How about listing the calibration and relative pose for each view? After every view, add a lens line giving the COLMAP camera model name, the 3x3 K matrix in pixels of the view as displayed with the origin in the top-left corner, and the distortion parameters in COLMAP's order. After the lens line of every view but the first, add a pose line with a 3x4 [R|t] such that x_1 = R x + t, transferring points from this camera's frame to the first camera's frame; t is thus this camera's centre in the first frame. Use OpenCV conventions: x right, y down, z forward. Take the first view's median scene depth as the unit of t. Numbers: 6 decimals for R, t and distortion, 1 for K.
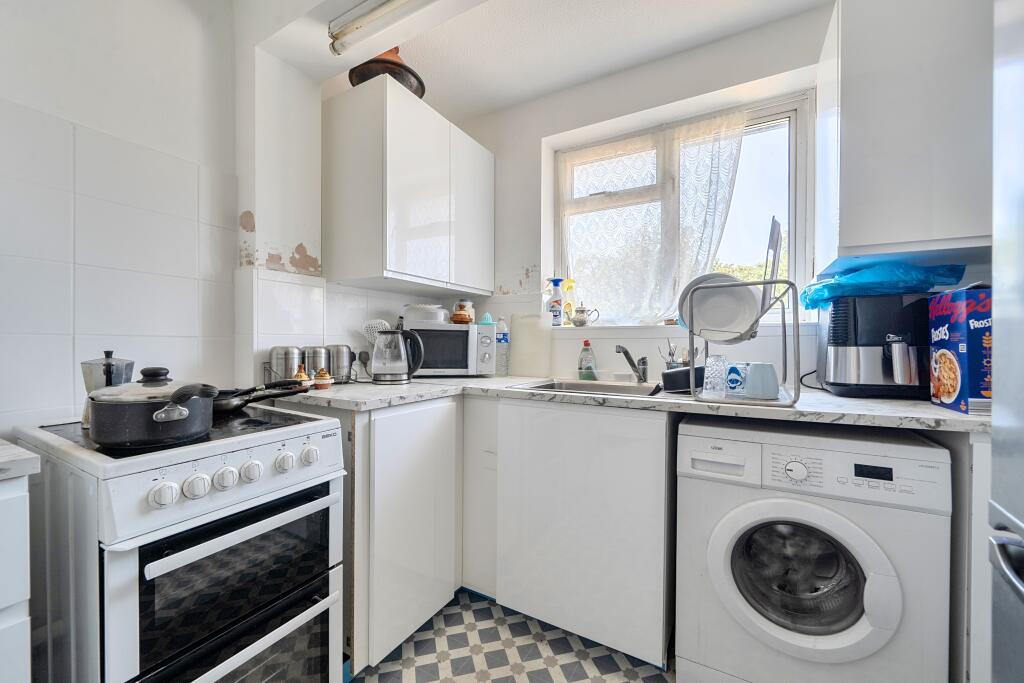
lens RADIAL K [[414.0, 0, 498.8], [0, 414.0, 344.2], [0, 0, 1]] dist [-0.002576, -0.000374]
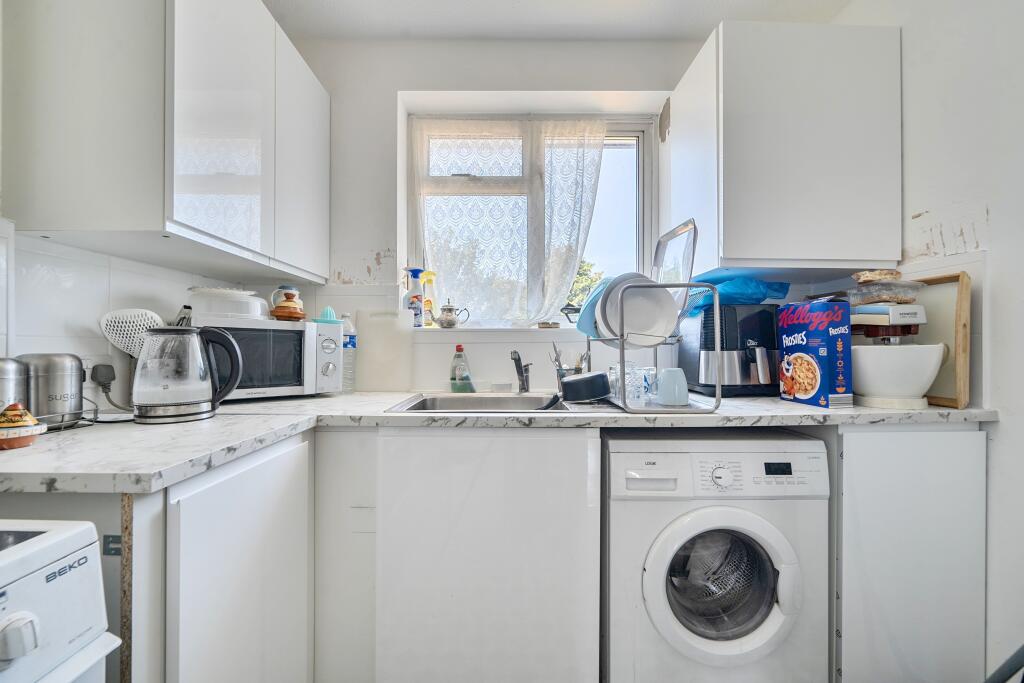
lens RADIAL K [[414.0, 0, 498.8], [0, 414.0, 344.2], [0, 0, 1]] dist [-0.002576, -0.000374]
pose [[0.864683, 0.000603, 0.502318, -0.161677], [0.003903, 0.999961, -0.007920, -0.004100], [-0.502303, 0.008809, 0.864647, 0.275292]]
